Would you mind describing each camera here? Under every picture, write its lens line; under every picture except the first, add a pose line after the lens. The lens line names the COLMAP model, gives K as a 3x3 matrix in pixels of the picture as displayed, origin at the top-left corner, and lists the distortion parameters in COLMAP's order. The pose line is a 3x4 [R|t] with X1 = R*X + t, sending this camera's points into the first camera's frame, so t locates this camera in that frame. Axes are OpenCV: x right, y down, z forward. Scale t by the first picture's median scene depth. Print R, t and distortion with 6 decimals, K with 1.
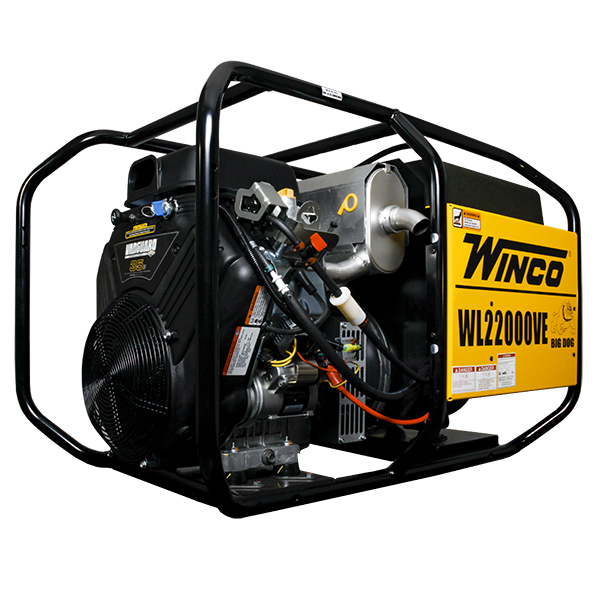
lens RADIAL K [[694.0, 0, 310.0], [0, 694.0, 327.7], [0, 0, 1]] dist [-0.095816, -0.010102]
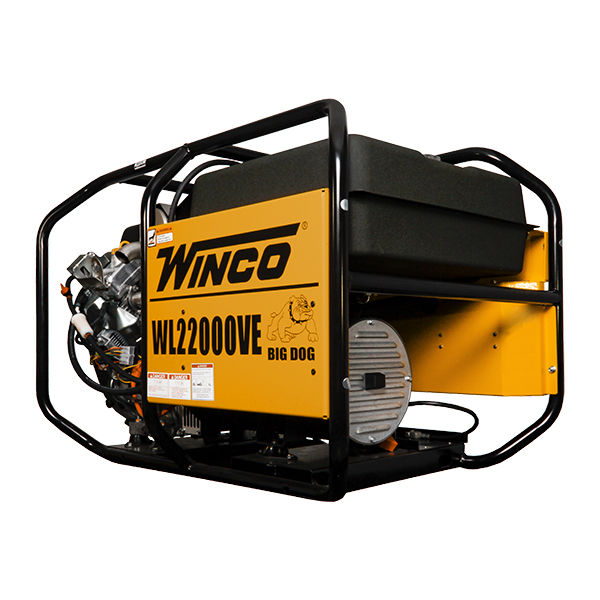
lens RADIAL K [[757.4, 0, 299.5], [0, 757.4, 330.2], [0, 0, 1]] dist [0.009170, 0.007566]
pose [[-0.001924, -0.021387, -0.999769, 1.322214], [0.014355, 0.999668, -0.021412, 0.016473], [0.999895, -0.014393, -0.001616, 1.146254]]
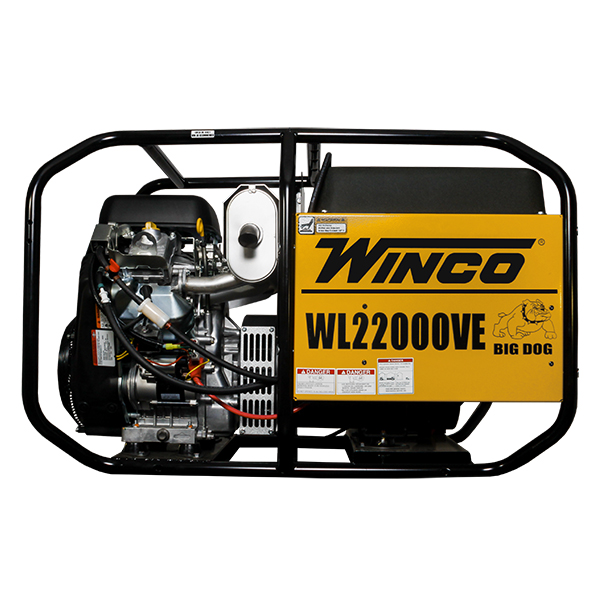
lens RADIAL K [[694.0, 0, 310.0], [0, 694.0, 327.7], [0, 0, 1]] dist [-0.095816, -0.010102]
pose [[0.709809, -0.016970, -0.704190, 0.883305], [-0.001579, 0.999669, -0.025681, 0.020558], [0.704392, 0.019340, 0.709547, 0.243728]]
